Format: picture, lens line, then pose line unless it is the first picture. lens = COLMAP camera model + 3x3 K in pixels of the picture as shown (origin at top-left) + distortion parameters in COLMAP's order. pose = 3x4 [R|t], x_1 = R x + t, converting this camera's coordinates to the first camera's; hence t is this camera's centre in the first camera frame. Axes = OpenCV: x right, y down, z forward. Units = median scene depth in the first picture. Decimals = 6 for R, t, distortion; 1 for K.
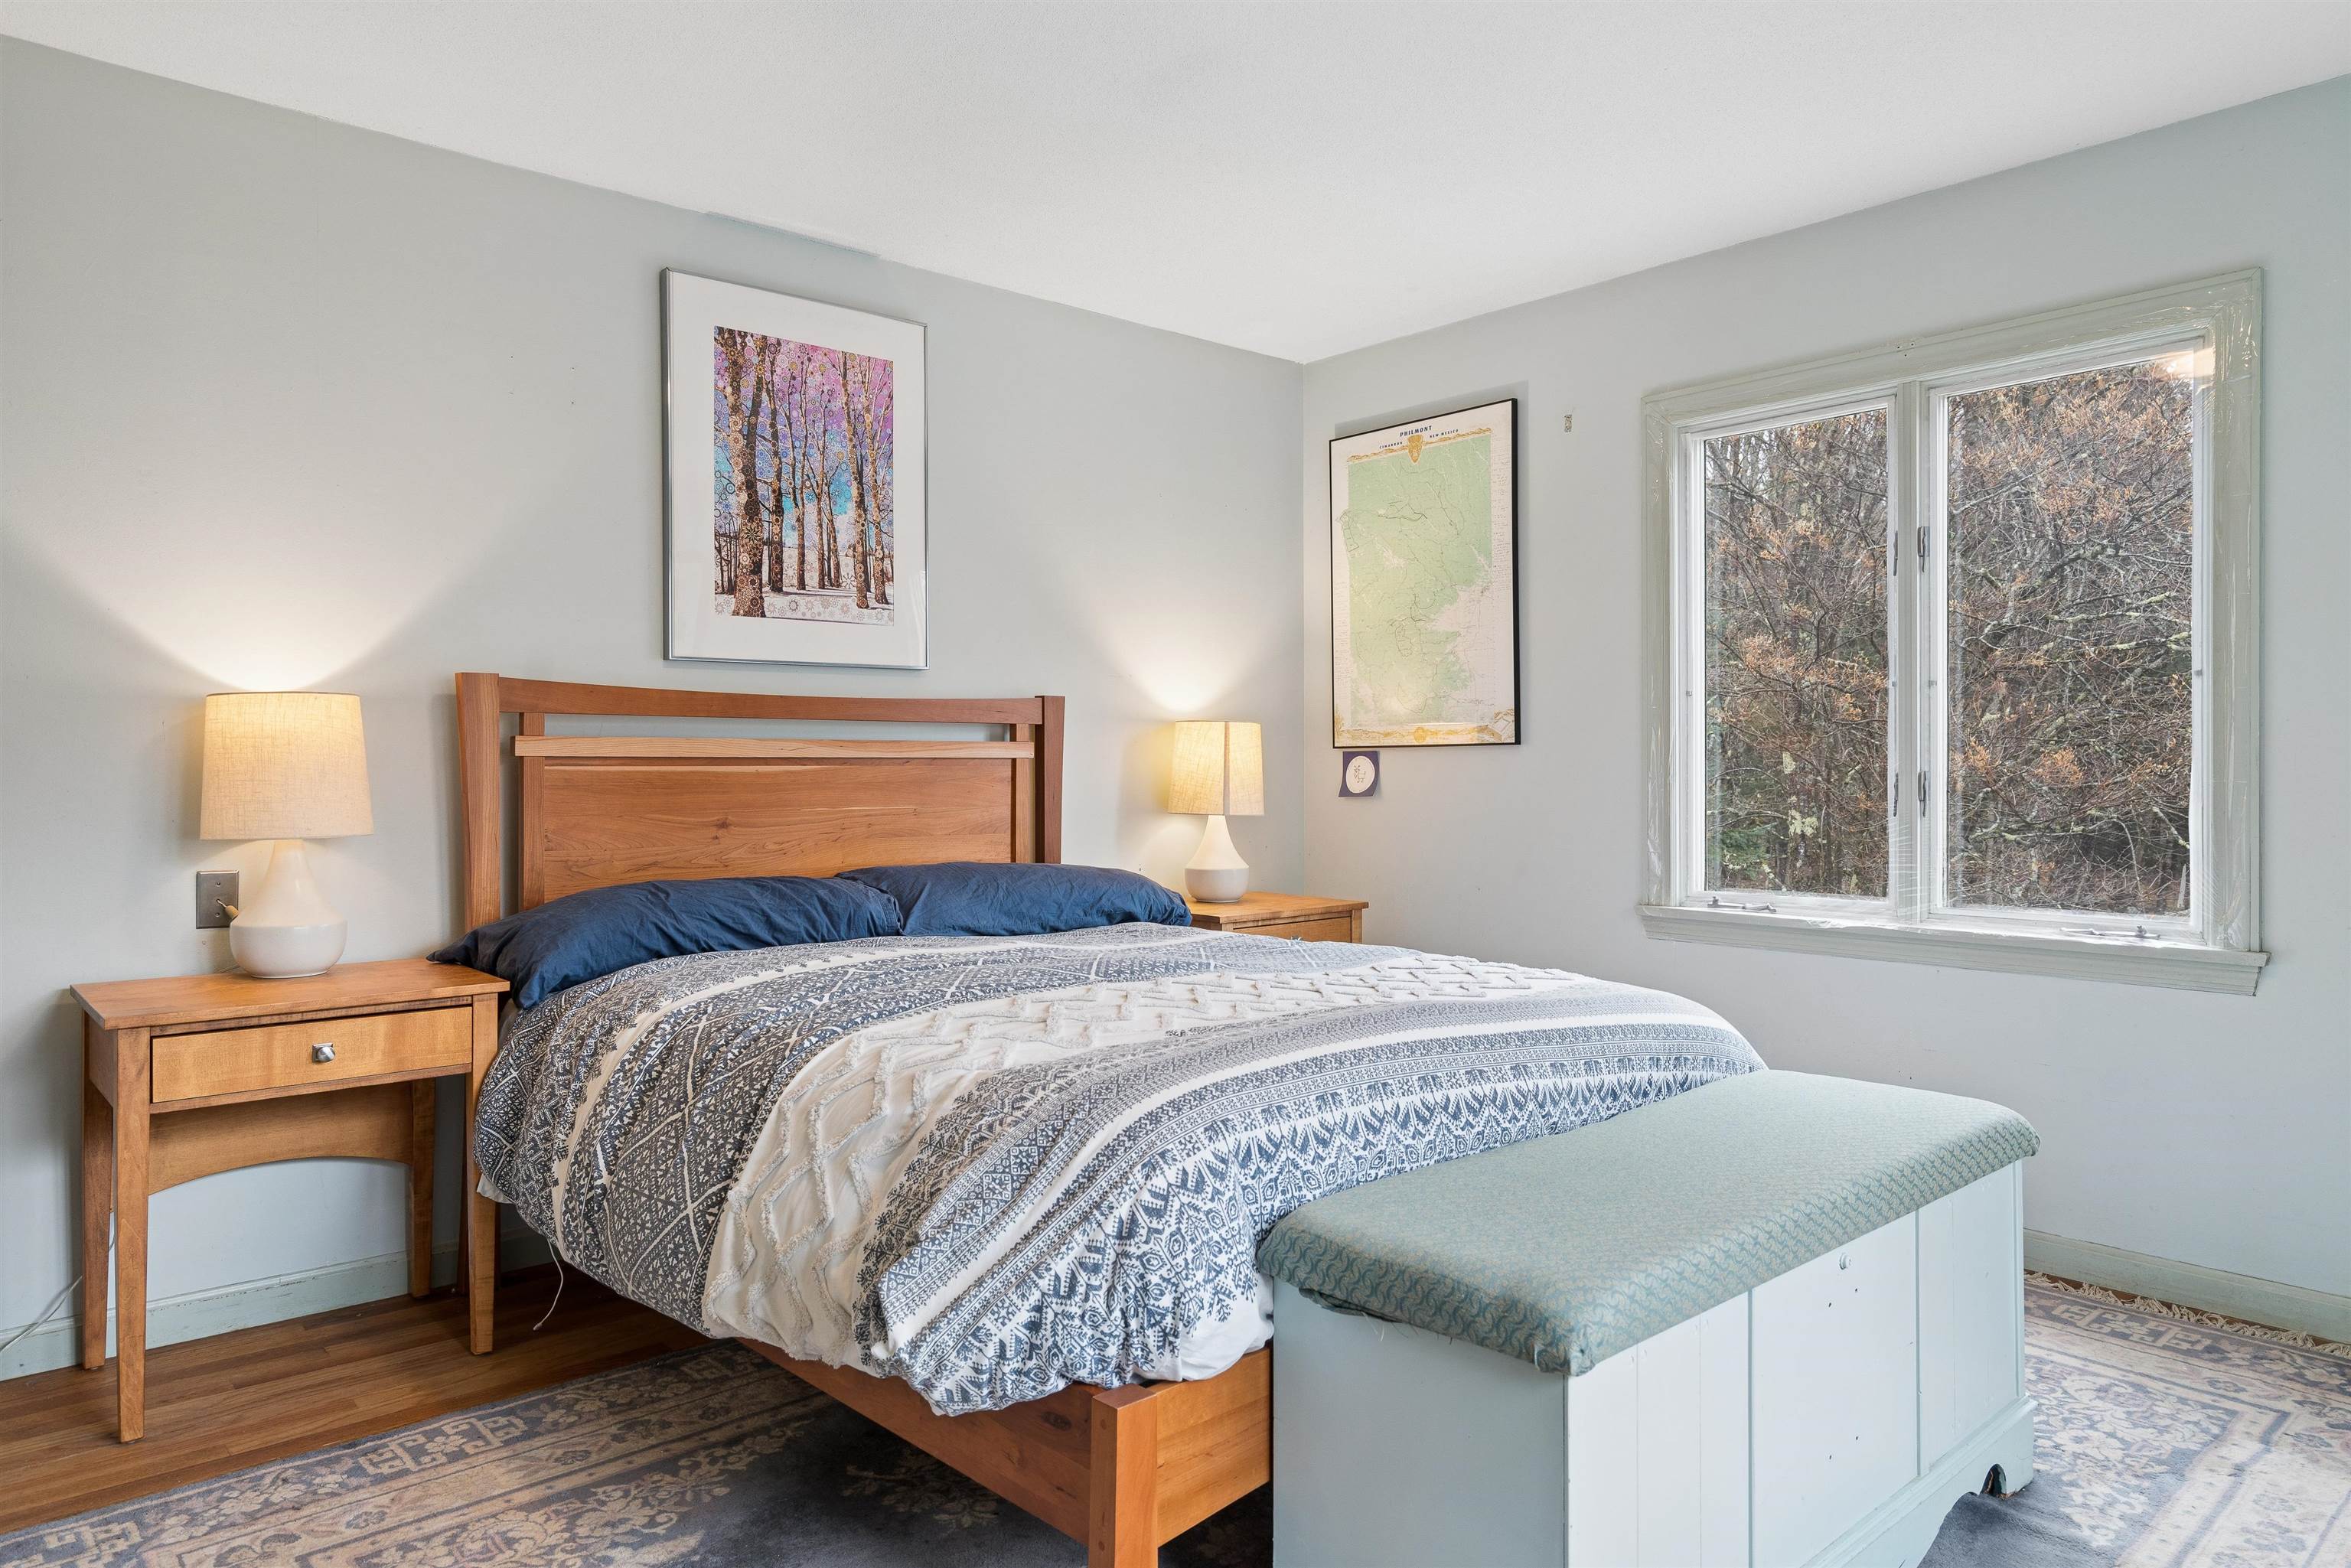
lens RADIAL K [[1469.4, 0, 1172.7], [0, 1469.4, 775.3], [0, 0, 1]] dist [0.012652, -0.000865]
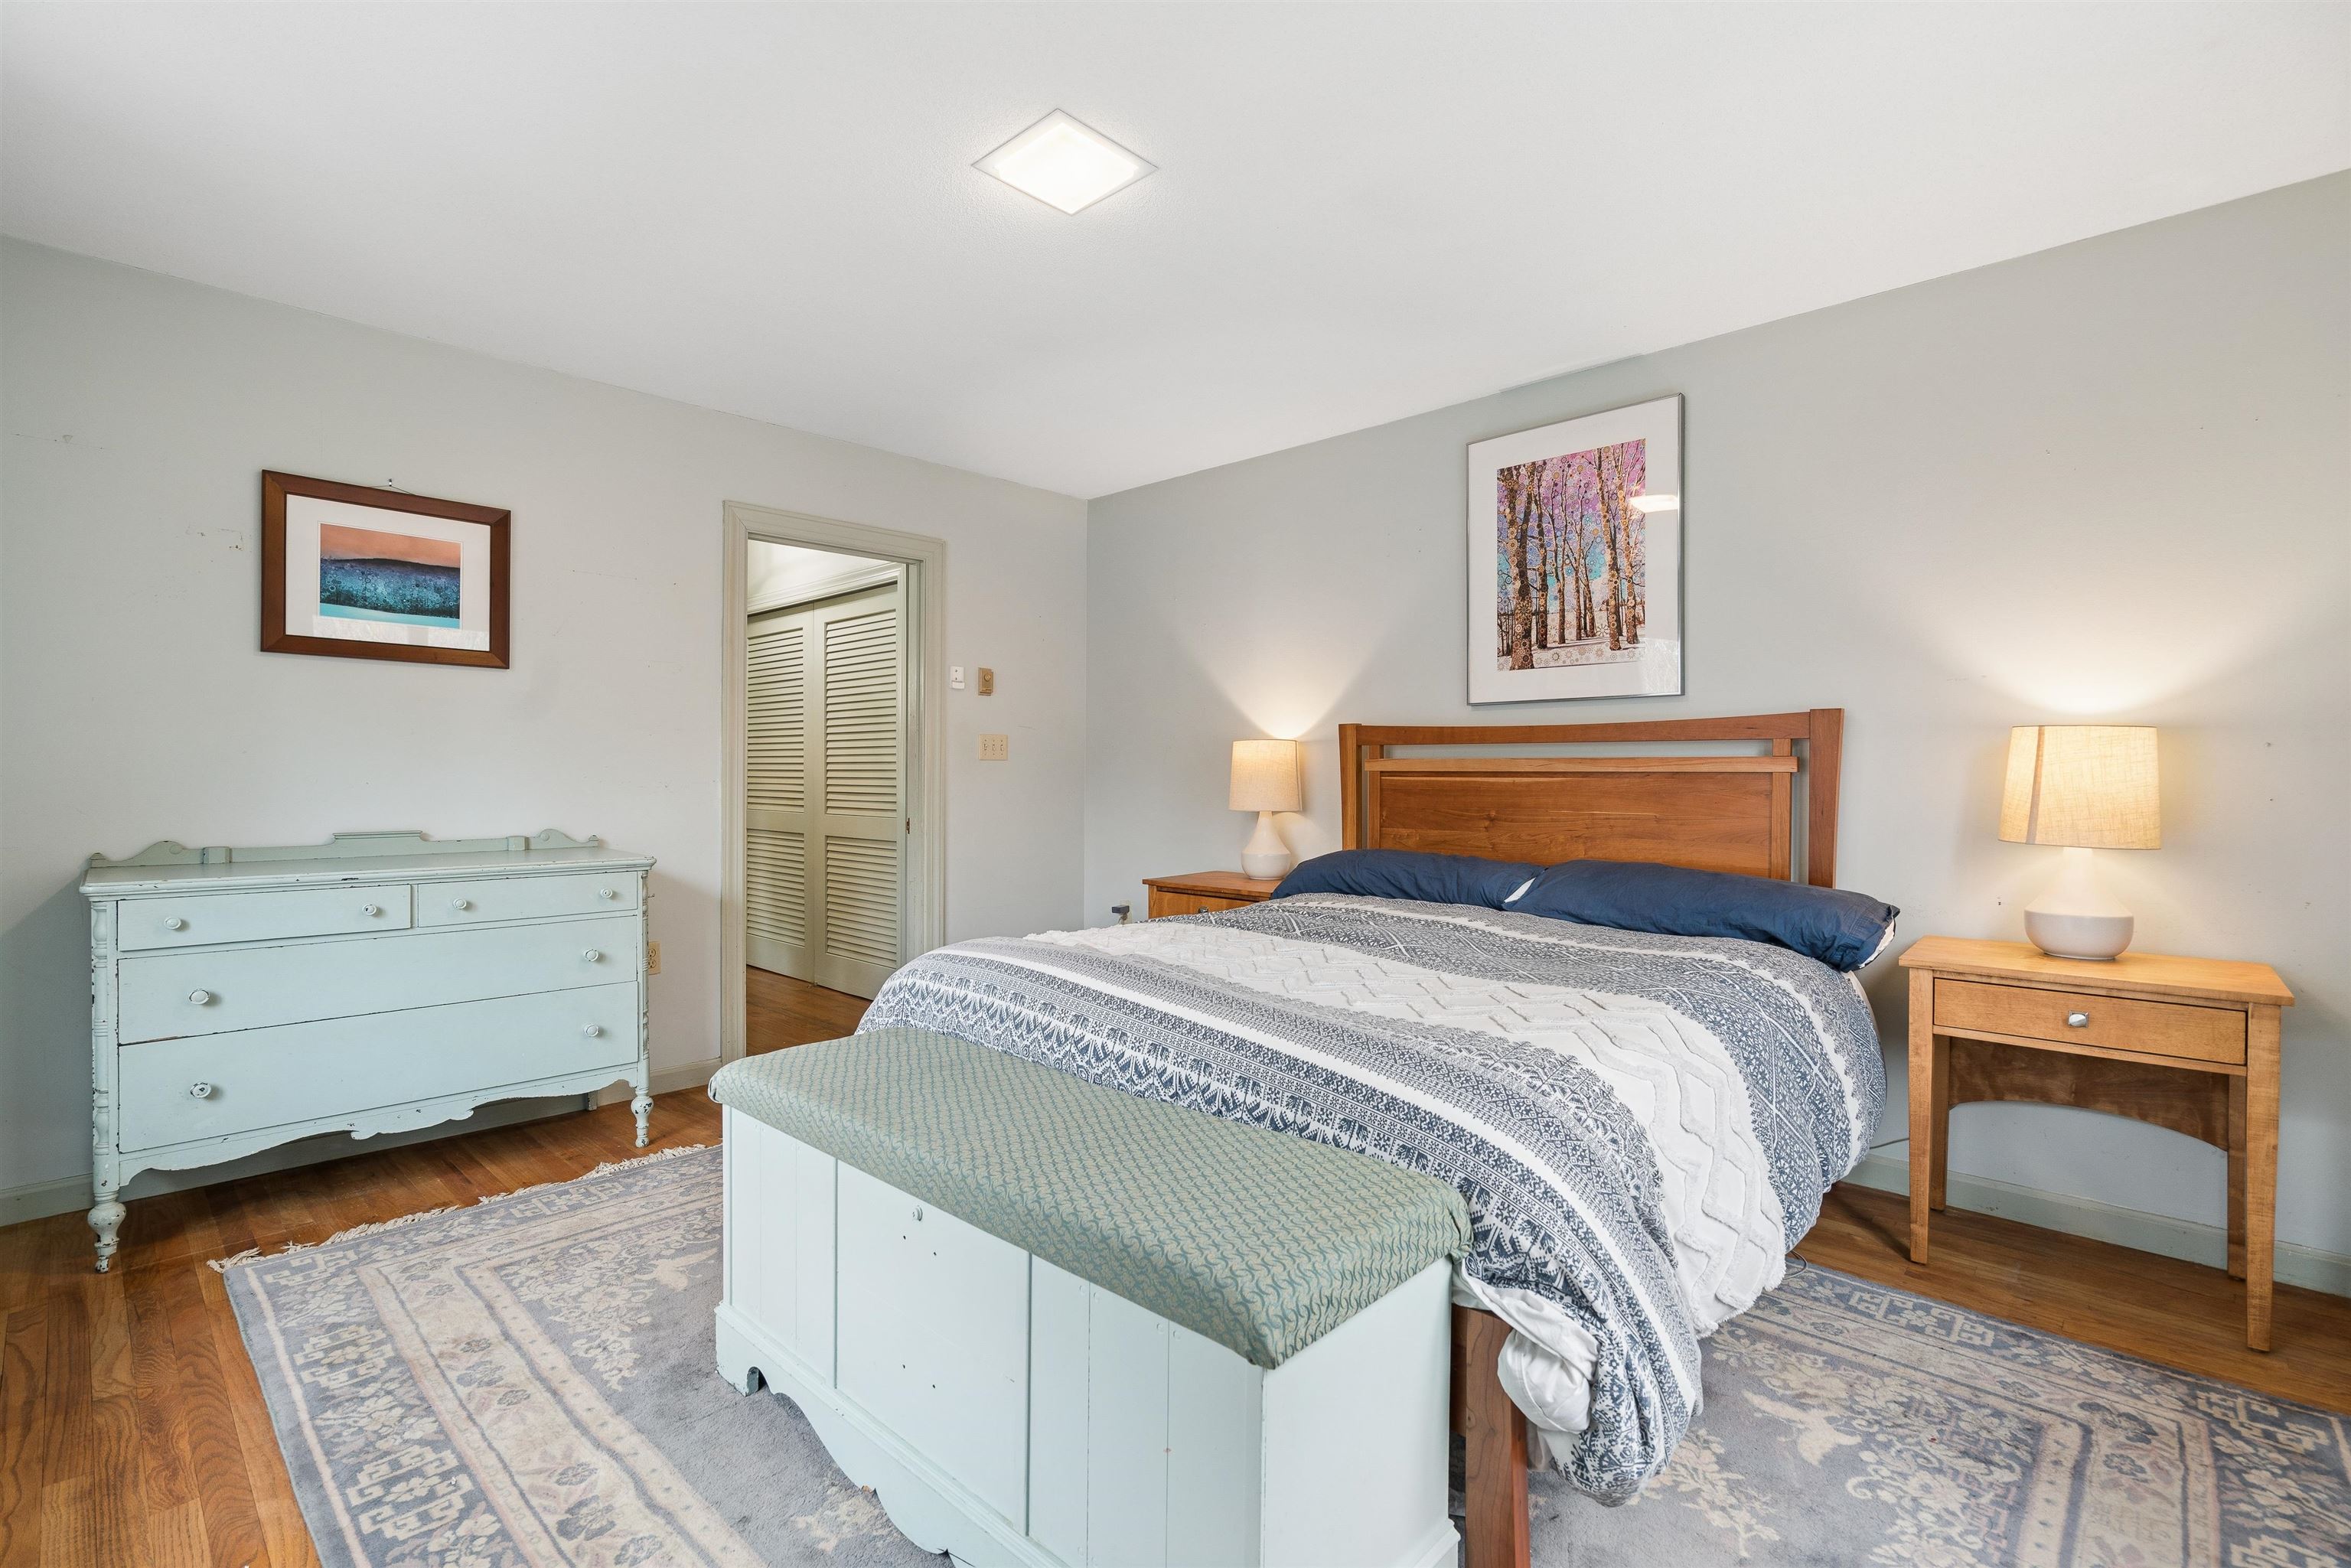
lens RADIAL K [[1064.3, 0, 1193.0], [0, 1064.3, 792.8], [0, 0, 1]] dist [-0.006851, 0.005387]
pose [[0.106289, 0.020924, -0.994115, 0.663609], [-0.012388, 0.999729, 0.019718, -0.007669], [0.994258, 0.010220, 0.106519, 0.575943]]
